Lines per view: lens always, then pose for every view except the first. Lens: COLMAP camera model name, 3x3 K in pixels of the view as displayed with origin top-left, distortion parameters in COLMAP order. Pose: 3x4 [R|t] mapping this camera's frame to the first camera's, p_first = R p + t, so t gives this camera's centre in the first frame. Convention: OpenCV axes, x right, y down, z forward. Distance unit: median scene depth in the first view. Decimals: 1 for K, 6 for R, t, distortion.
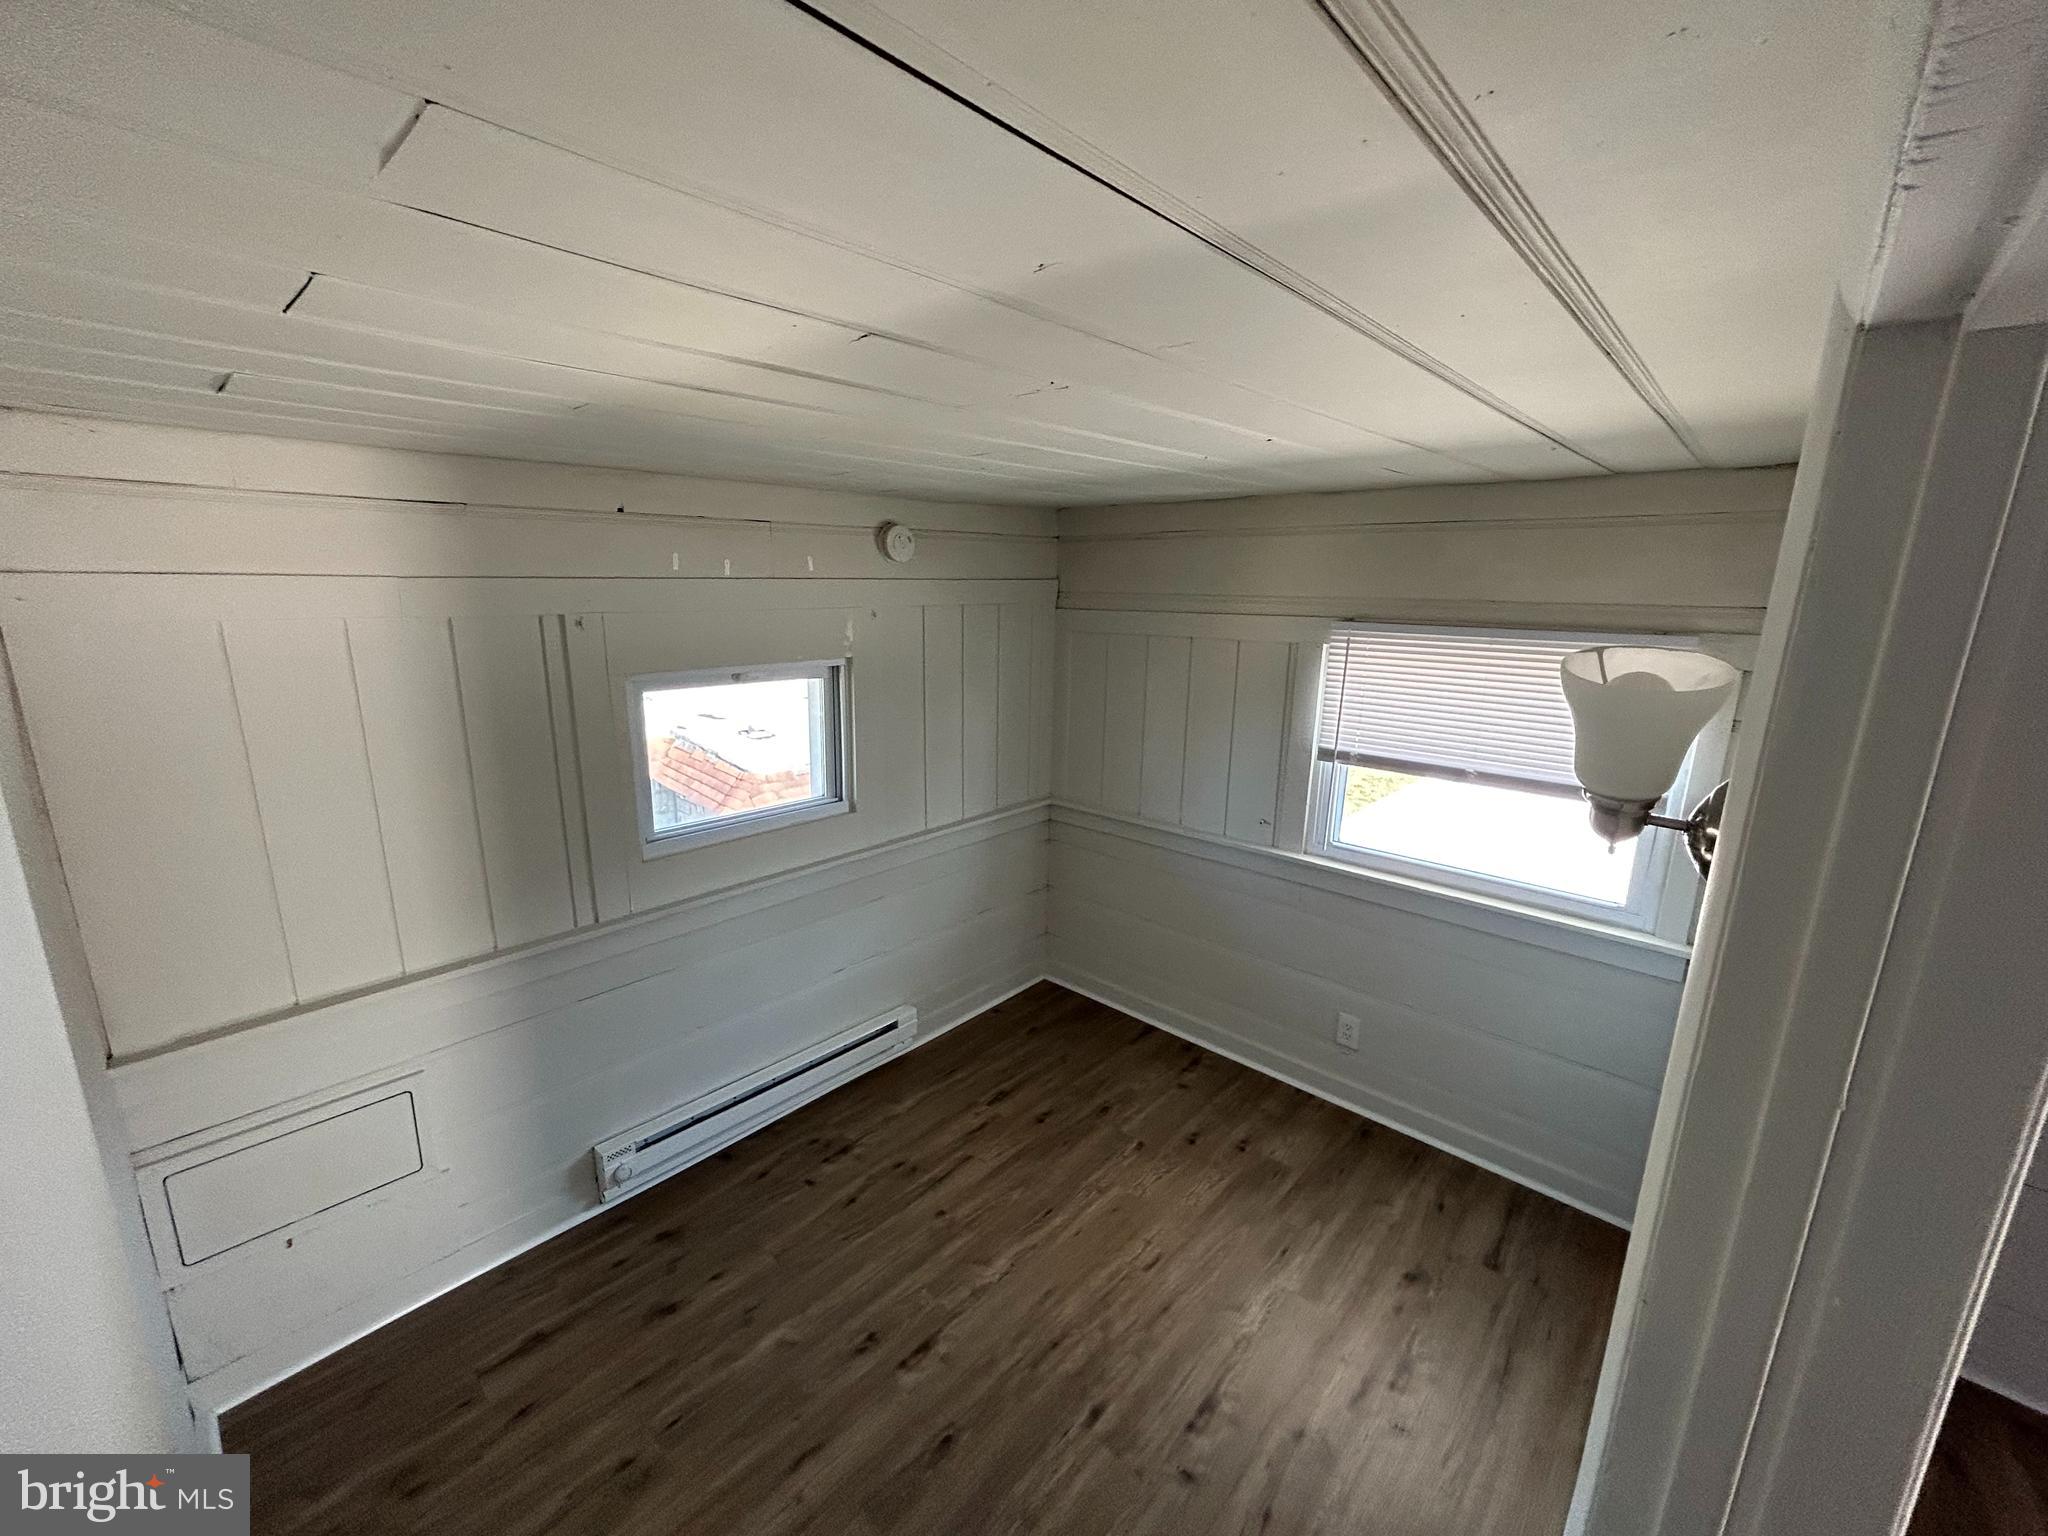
lens RADIAL K [[829.8, 0, 1026.4], [0, 829.8, 768.5], [0, 0, 1]] dist [0.002098, -0.002016]
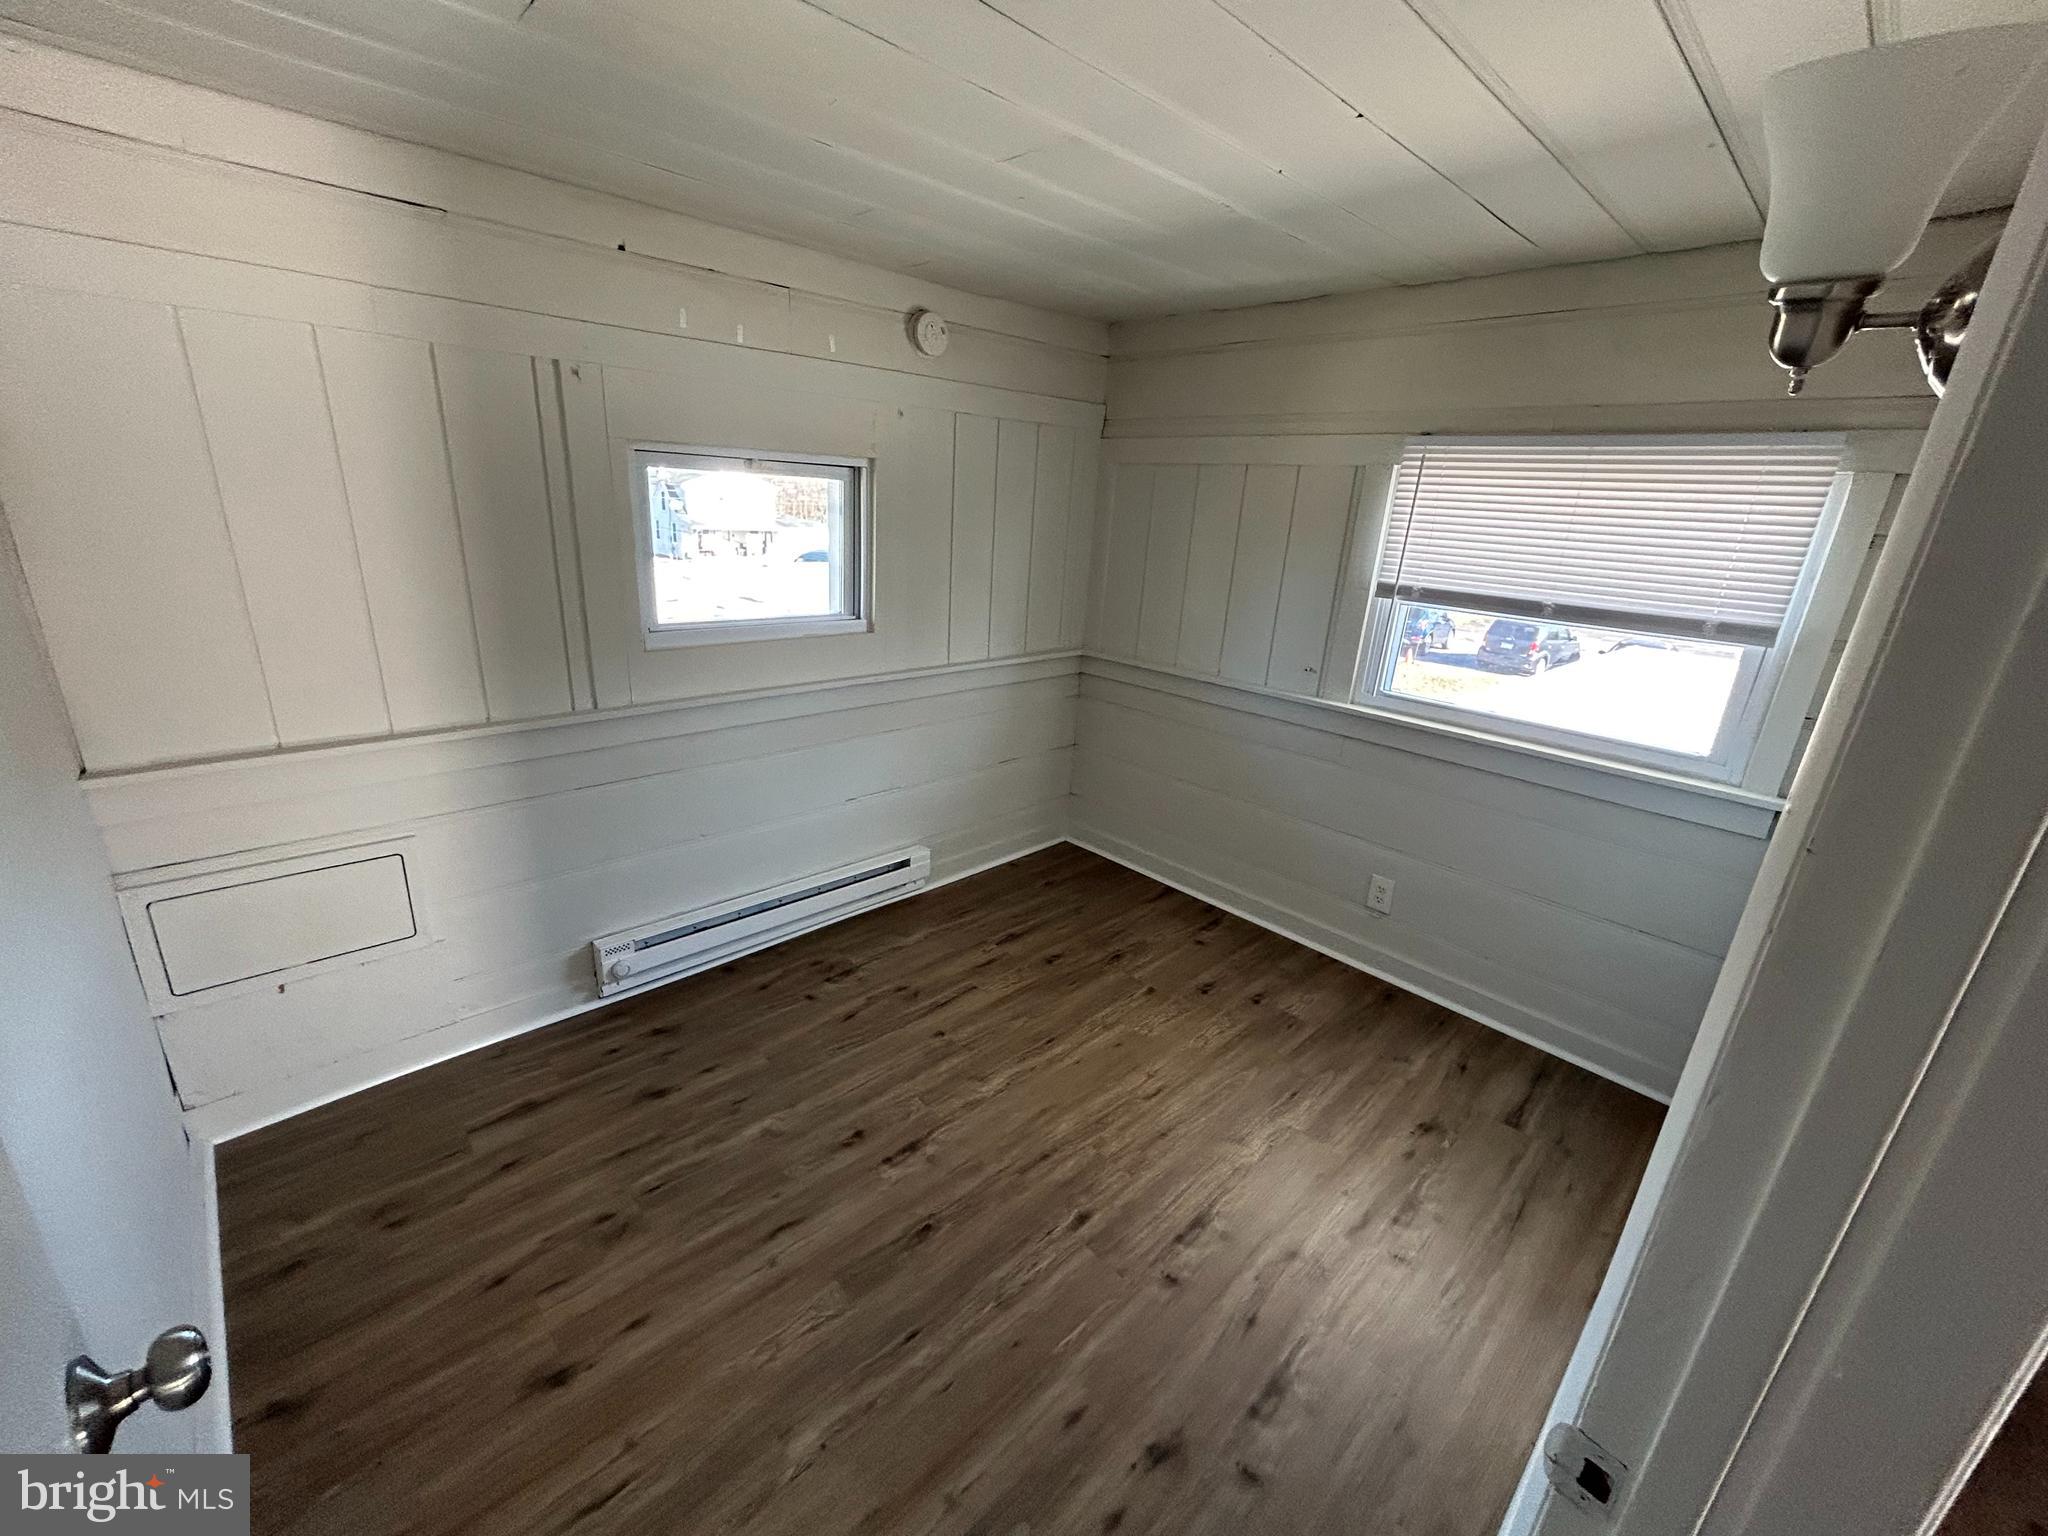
lens RADIAL K [[829.8, 0, 1025.1], [0, 829.8, 772.7], [0, 0, 1]] dist [0.002098, -0.002016]
pose [[0.997048, 0.060865, -0.046805, 0.025909], [-0.056174, 0.993821, 0.095736, 0.139573], [0.052343, -0.092824, 0.994306, 0.067439]]
